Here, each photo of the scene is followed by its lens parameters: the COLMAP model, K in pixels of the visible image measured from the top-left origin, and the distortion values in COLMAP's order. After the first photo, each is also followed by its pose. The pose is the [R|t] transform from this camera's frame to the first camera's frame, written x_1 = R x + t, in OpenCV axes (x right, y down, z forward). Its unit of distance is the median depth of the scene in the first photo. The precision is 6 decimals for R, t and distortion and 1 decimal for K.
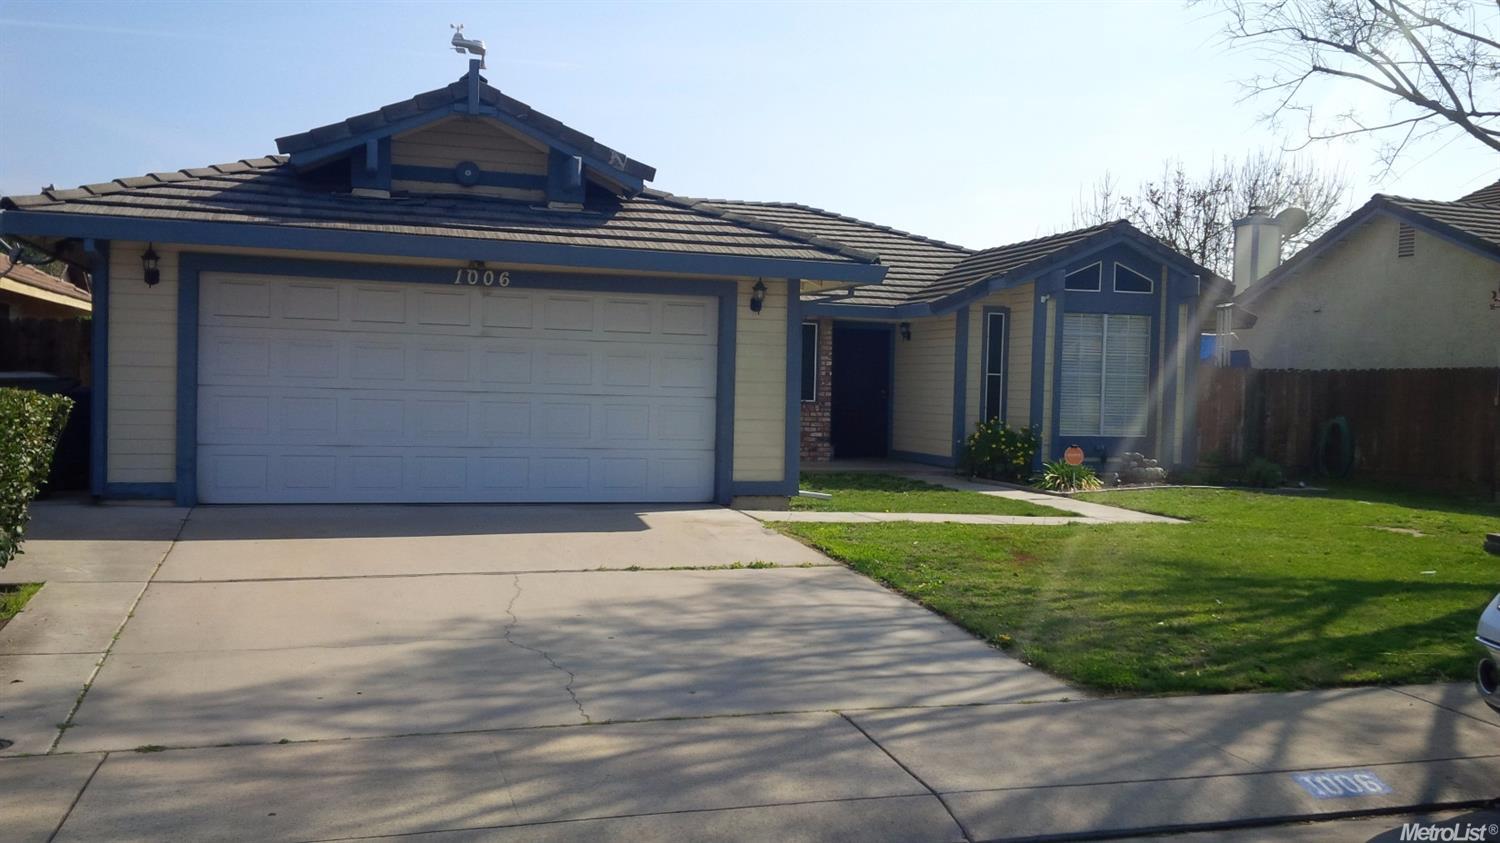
lens RADIAL K [[1317.9, 0, 752.0], [0, 1317.9, 427.7], [0, 0, 1]] dist [0.031403, -0.052249]
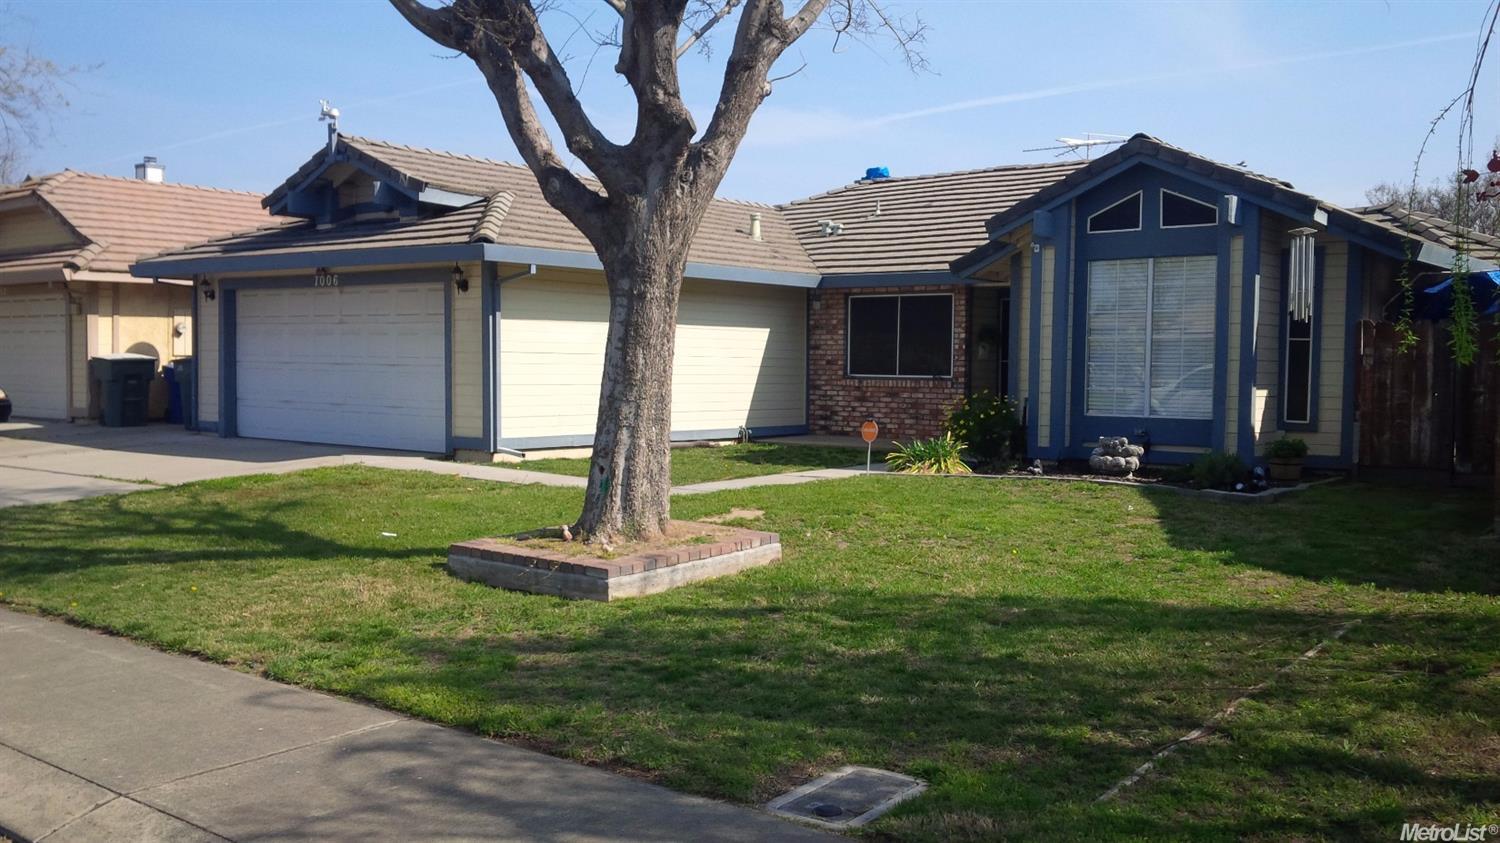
lens RADIAL K [[1317.9, 0, 750.7], [0, 1317.9, 416.6], [0, 0, 1]] dist [0.031403, -0.052249]
pose [[0.570638, 0.014556, -0.821073, 1.108502], [-0.024008, 0.999711, 0.001037, 0.015562], [0.820851, 0.019121, 0.570823, 0.538550]]
